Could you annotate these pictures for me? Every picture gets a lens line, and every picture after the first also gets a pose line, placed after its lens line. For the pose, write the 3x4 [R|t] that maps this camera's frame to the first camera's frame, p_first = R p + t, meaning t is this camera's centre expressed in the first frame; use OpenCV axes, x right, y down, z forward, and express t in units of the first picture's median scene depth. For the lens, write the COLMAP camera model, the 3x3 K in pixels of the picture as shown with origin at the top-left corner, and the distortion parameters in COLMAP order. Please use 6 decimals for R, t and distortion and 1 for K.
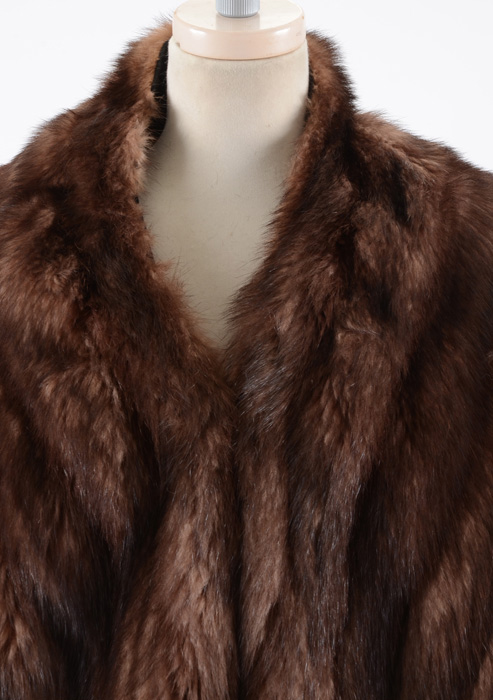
lens RADIAL K [[2992.2, 0, 243.3], [0, 2992.2, 352.0], [0, 0, 1]] dist [1.314242, 0.000000]
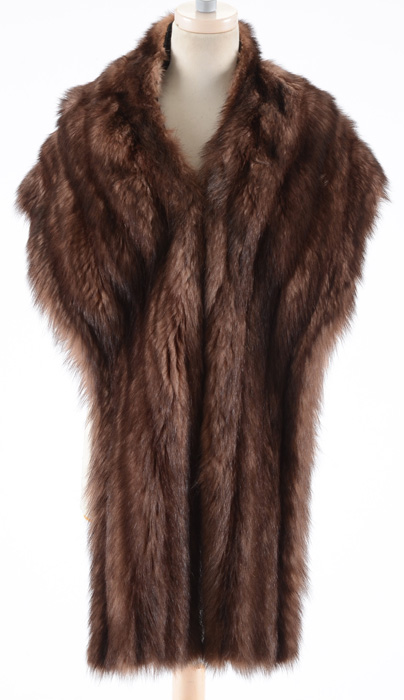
lens RADIAL K [[2974.8, 0, 208.9], [0, 2974.8, 351.0], [0, 0, 1]] dist [1.550598, 0.000000]
pose [[0.999380, 0.019036, 0.029604, -0.060314], [-0.019559, 0.999656, 0.017493, 0.091274], [-0.029261, -0.018061, 0.999409, -1.154174]]
